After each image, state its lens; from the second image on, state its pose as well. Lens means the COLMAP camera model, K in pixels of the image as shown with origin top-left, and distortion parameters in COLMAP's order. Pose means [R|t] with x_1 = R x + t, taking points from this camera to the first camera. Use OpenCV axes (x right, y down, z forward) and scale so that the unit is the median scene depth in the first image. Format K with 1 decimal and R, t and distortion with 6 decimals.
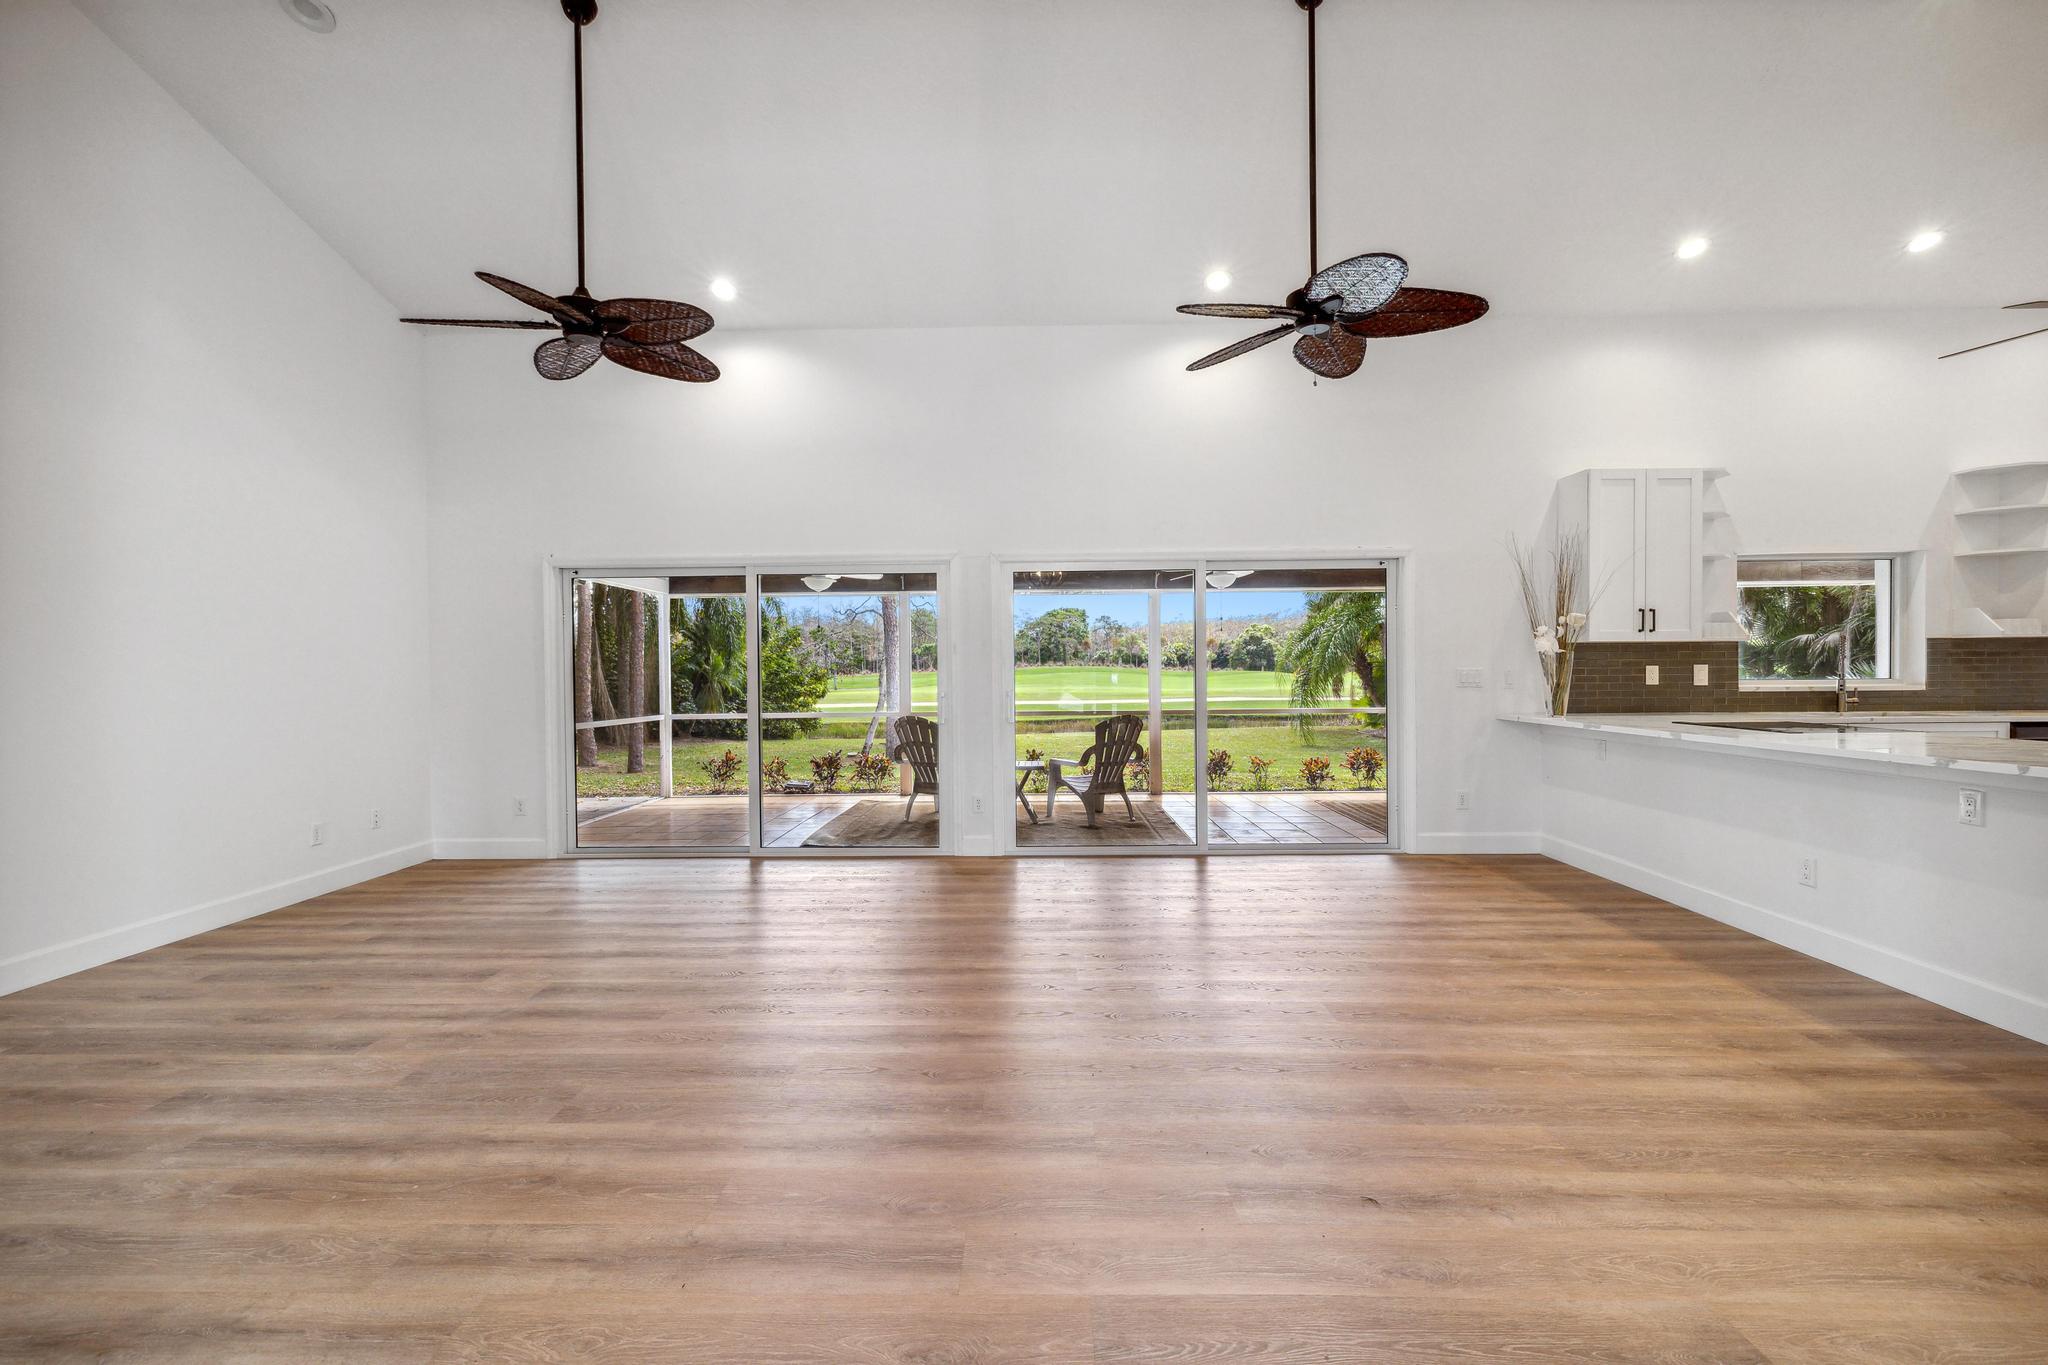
lens RADIAL K [[853.0, 0, 1024.0], [0, 853.0, 682.5], [0, 0, 1]] dist [0.004536, 0.000259]
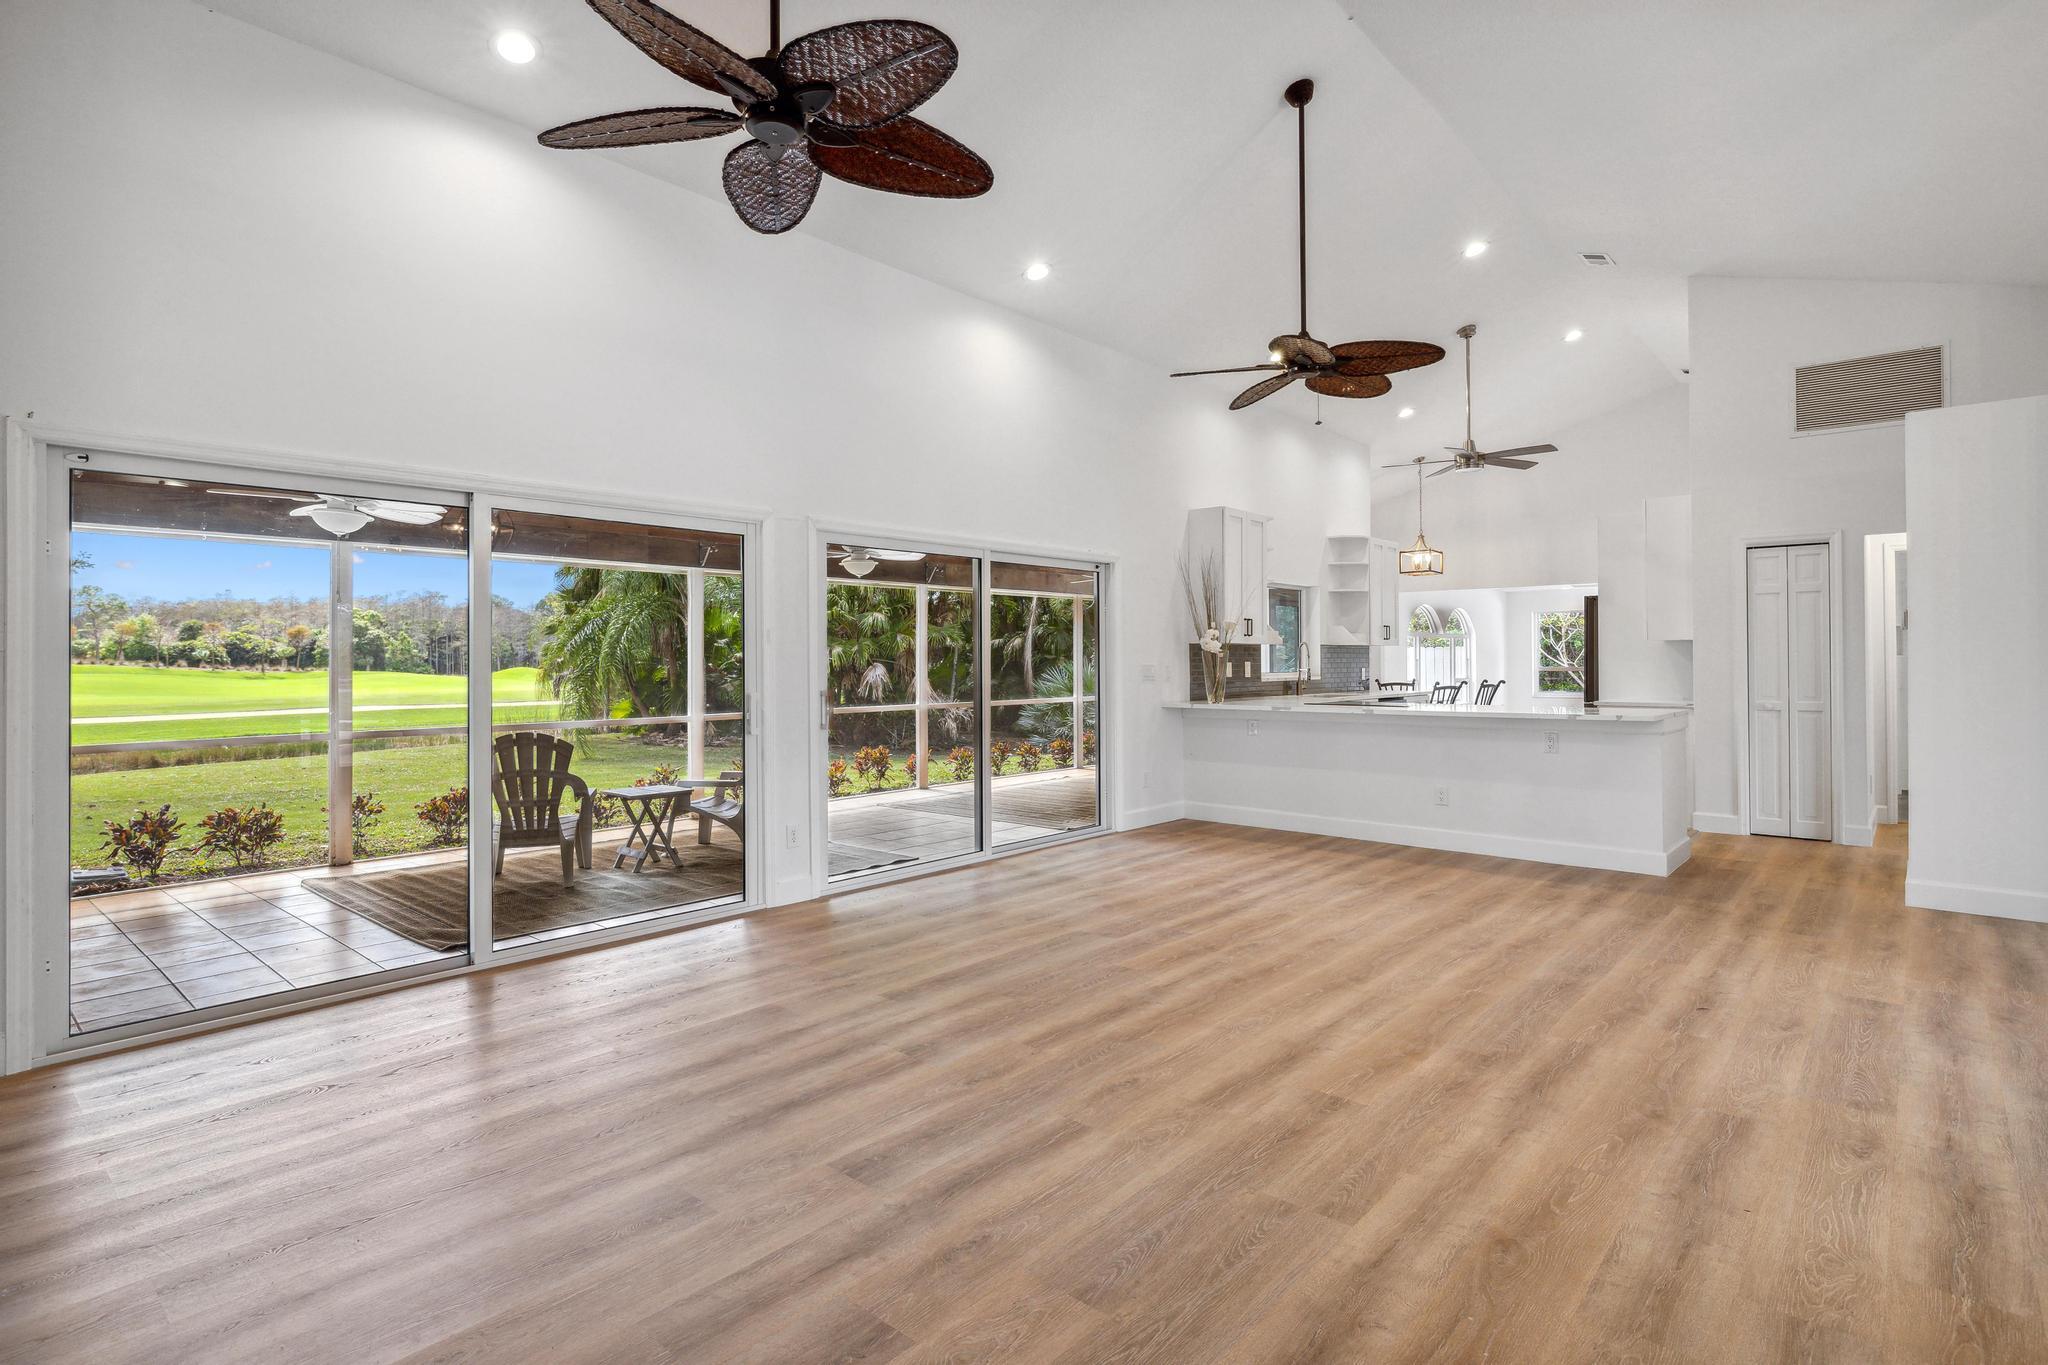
lens RADIAL K [[988.8, 0, 1002.0], [0, 988.8, 647.2], [0, 0, 1]] dist [0.001855, 0.000356]
pose [[0.666913, 0.016568, 0.744952, -0.621503], [0.011282, 0.999414, -0.032328, 0.002118], [-0.745050, 0.029965, 0.666335, 0.260423]]
